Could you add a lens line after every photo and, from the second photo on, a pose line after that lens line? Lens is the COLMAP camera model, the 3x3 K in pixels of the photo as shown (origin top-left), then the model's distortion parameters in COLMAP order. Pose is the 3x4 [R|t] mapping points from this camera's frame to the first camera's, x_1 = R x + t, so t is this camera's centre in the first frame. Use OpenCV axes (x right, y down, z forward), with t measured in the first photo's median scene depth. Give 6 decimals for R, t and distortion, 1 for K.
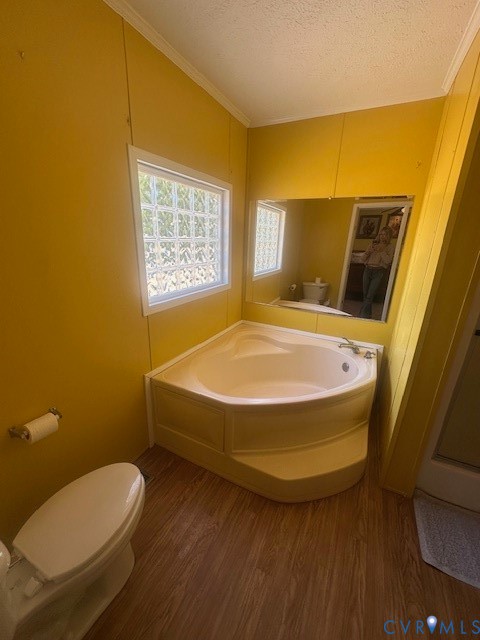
lens RADIAL K [[256.2, 0, 240.3], [0, 256.2, 319.3], [0, 0, 1]] dist [-0.001442, -0.000360]
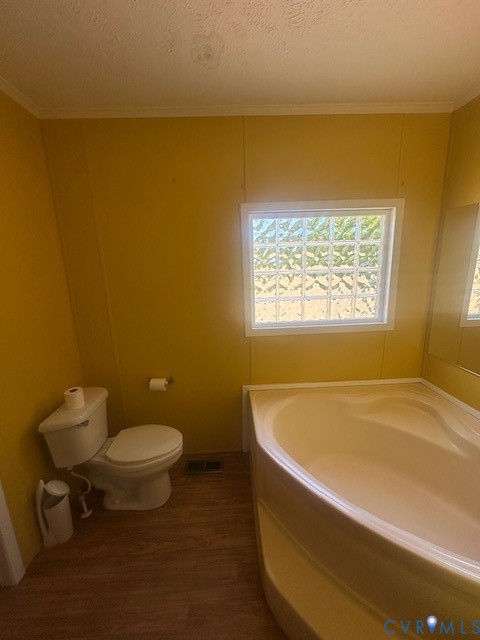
lens RADIAL K [[256.2, 0, 240.3], [0, 256.2, 319.3], [0, 0, 1]] dist [-0.001442, -0.000360]
pose [[0.487166, 0.139540, -0.862089, 0.549059], [-0.219088, 0.975111, 0.034027, -0.109829], [0.845381, 0.172297, 0.505613, 0.313824]]
